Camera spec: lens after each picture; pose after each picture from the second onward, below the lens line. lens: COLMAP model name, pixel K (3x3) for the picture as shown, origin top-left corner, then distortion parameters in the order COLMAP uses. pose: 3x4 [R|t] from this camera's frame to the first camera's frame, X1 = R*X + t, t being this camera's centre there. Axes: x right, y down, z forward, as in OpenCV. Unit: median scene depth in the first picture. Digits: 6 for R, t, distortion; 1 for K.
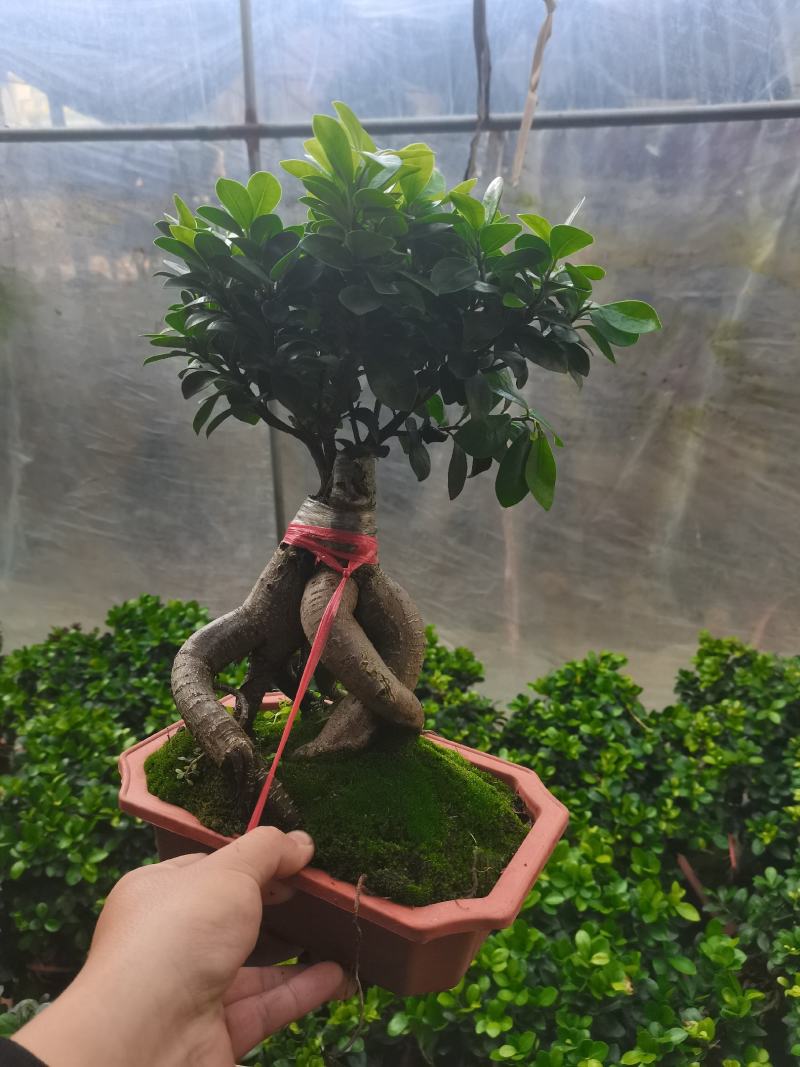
lens RADIAL K [[837.9, 0, 400.9], [0, 837.9, 525.7], [0, 0, 1]] dist [-0.001263, 0.013507]
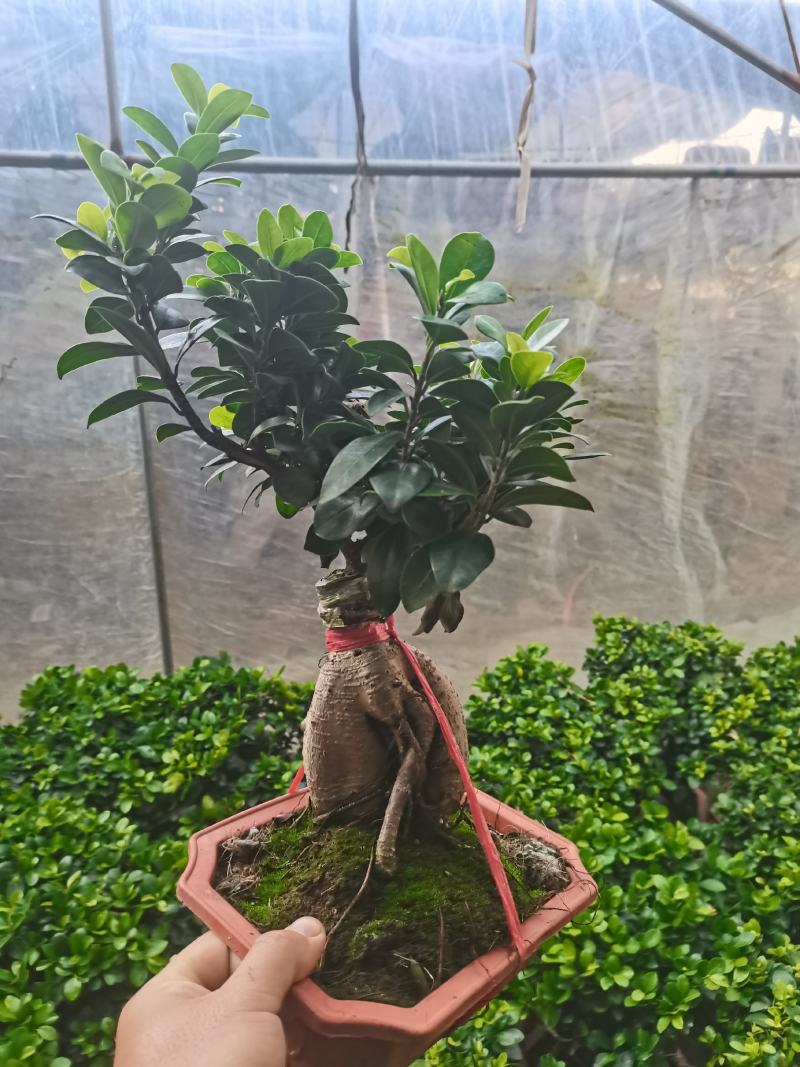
lens RADIAL K [[824.5, 0, 400.0], [0, 824.5, 533.5], [0, 0, 1]] dist [0.016372, -0.006201]
pose [[0.922231, -0.111246, 0.370289, -0.322349], [0.123512, 0.992298, -0.009498, -0.006521], [-0.366380, 0.054495, 0.928868, 0.040171]]
